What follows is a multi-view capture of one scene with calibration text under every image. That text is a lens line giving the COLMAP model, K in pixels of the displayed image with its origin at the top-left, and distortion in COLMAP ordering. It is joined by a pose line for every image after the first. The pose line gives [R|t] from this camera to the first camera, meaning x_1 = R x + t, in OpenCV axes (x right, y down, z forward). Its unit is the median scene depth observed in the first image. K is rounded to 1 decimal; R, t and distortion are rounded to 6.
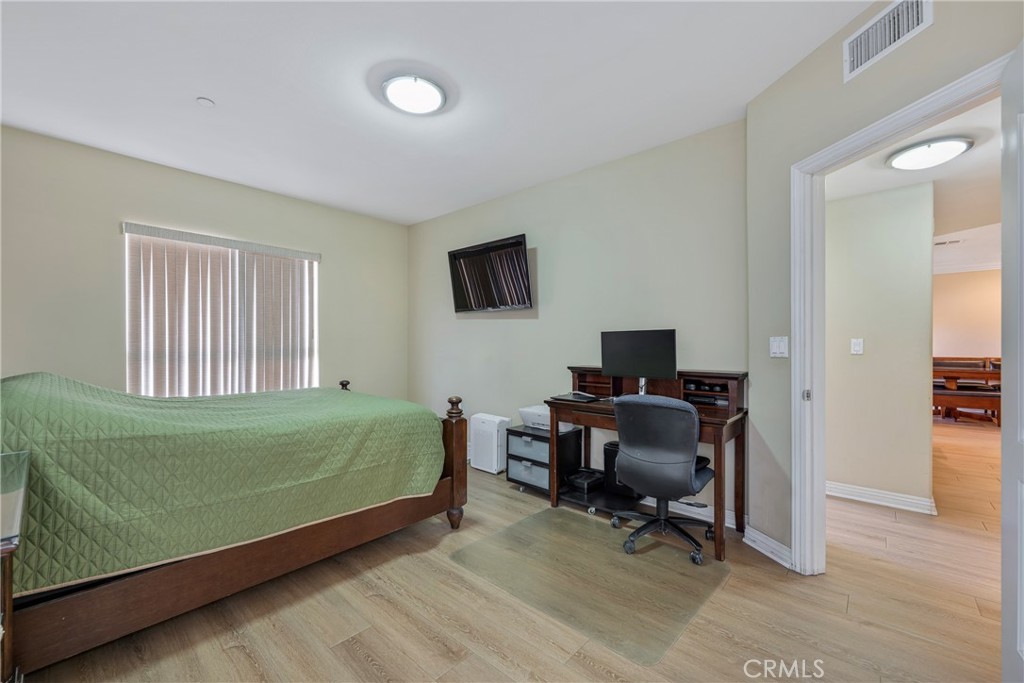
lens RADIAL K [[411.9, 0, 512.4], [0, 411.9, 343.8], [0, 0, 1]] dist [-0.000068, 0.000014]
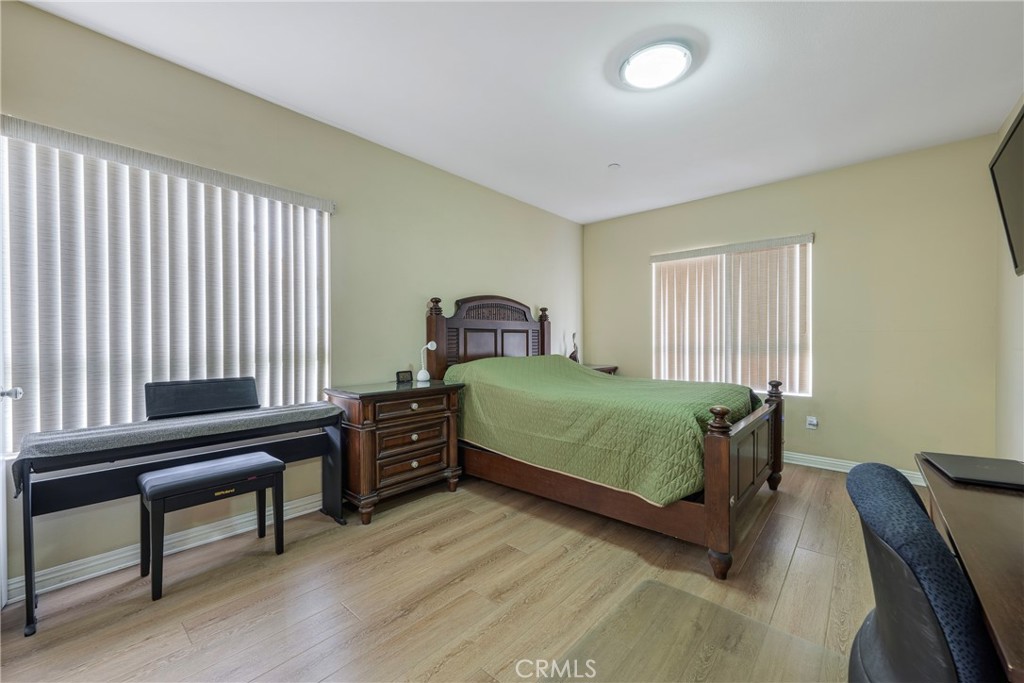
lens RADIAL K [[411.9, 0, 512.4], [0, 411.9, 343.8], [0, 0, 1]] dist [-0.000068, 0.000014]
pose [[0.000566, 0.002304, -0.999997, 0.712492], [0.004951, 0.999985, 0.002307, 0.011377], [0.999988, -0.004952, 0.000554, 0.704818]]
